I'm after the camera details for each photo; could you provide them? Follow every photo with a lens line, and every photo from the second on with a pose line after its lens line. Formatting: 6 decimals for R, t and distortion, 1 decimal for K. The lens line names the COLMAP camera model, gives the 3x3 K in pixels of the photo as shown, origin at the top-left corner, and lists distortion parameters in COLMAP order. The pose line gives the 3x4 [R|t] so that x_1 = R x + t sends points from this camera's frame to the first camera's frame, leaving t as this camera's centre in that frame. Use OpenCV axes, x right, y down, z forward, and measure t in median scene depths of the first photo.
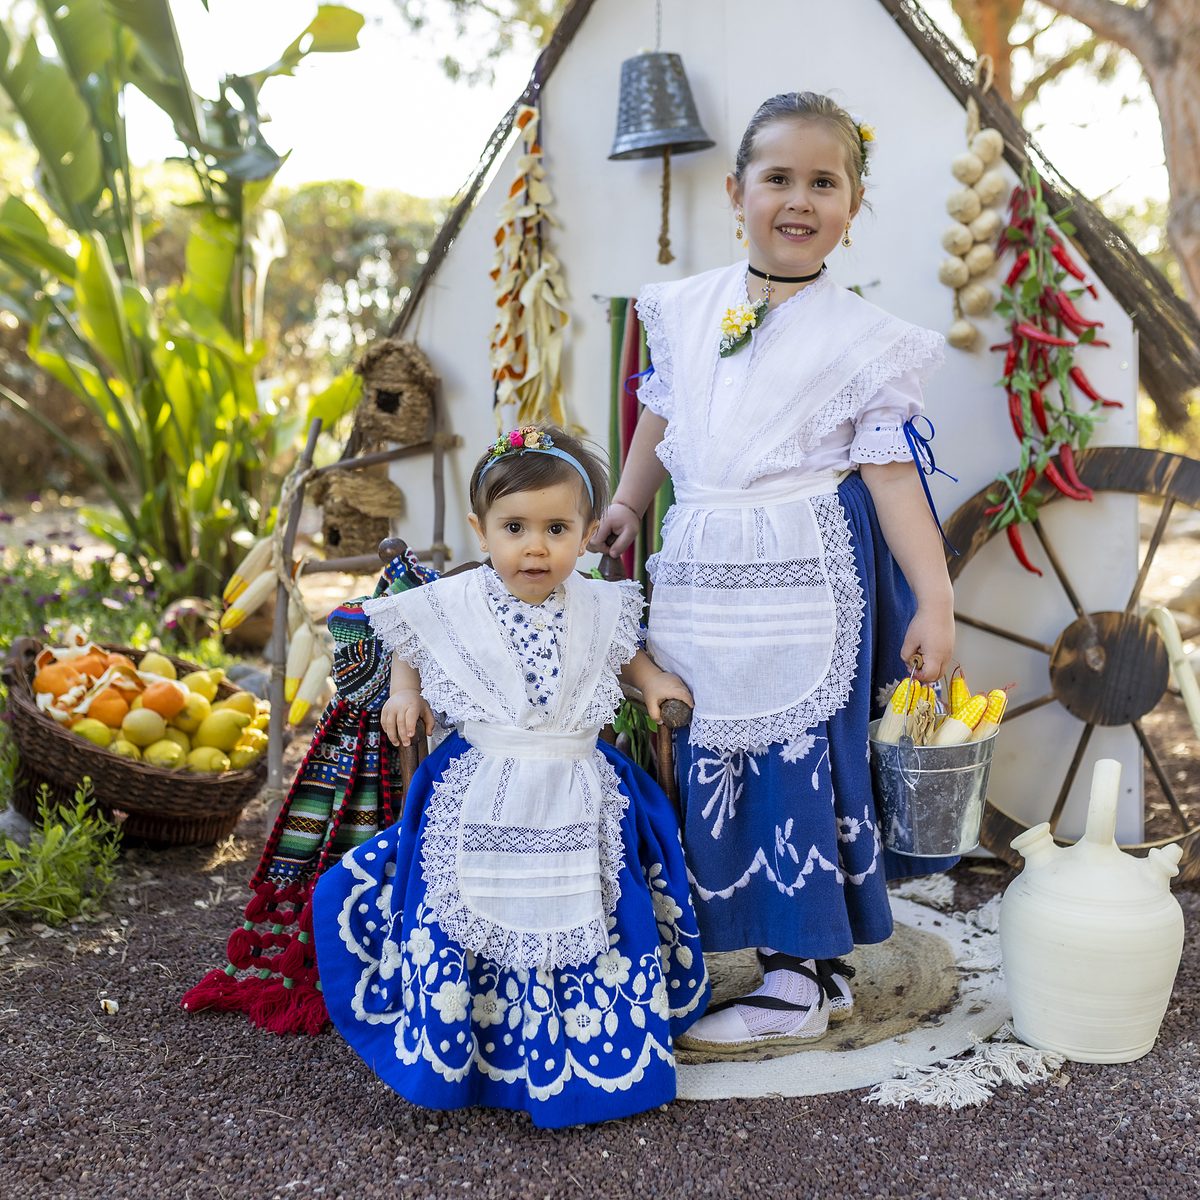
lens RADIAL K [[1670.2, 0, 600.0], [0, 1670.2, 600.0], [0, 0, 1]] dist [-0.006717, -0.022568]
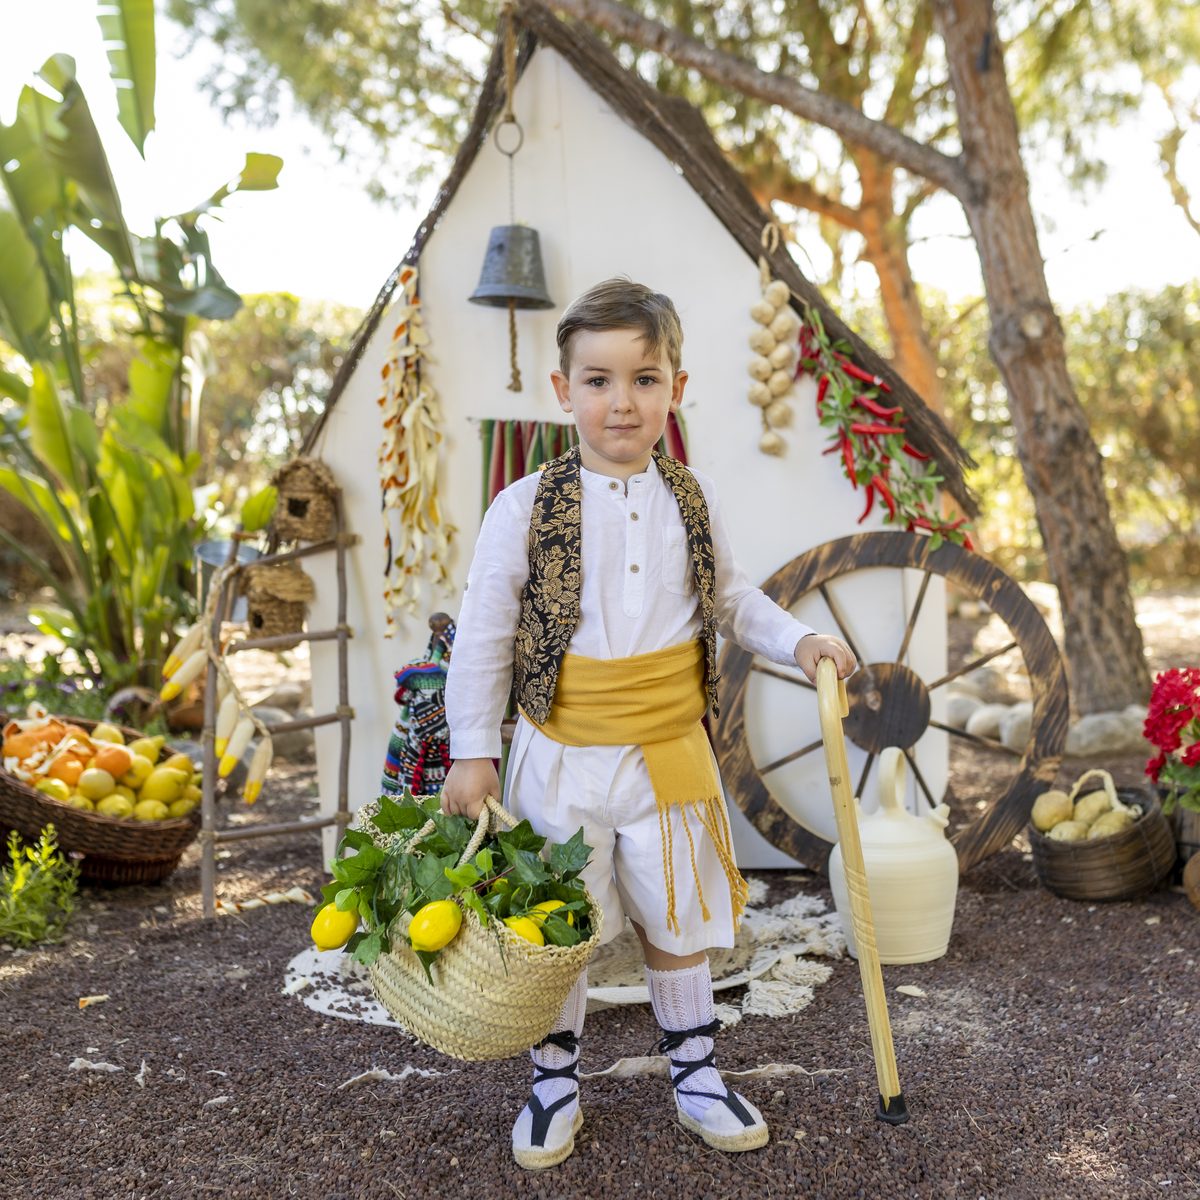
lens RADIAL K [[1595.9, 0, 624.3], [0, 1595.9, 598.8], [0, 0, 1]] dist [-0.036377, 0.030748]
pose [[0.997938, -0.025609, 0.058851, 0.039892], [0.028801, 0.998123, -0.054041, 0.016292], [-0.057357, 0.055625, 0.996803, -0.162536]]
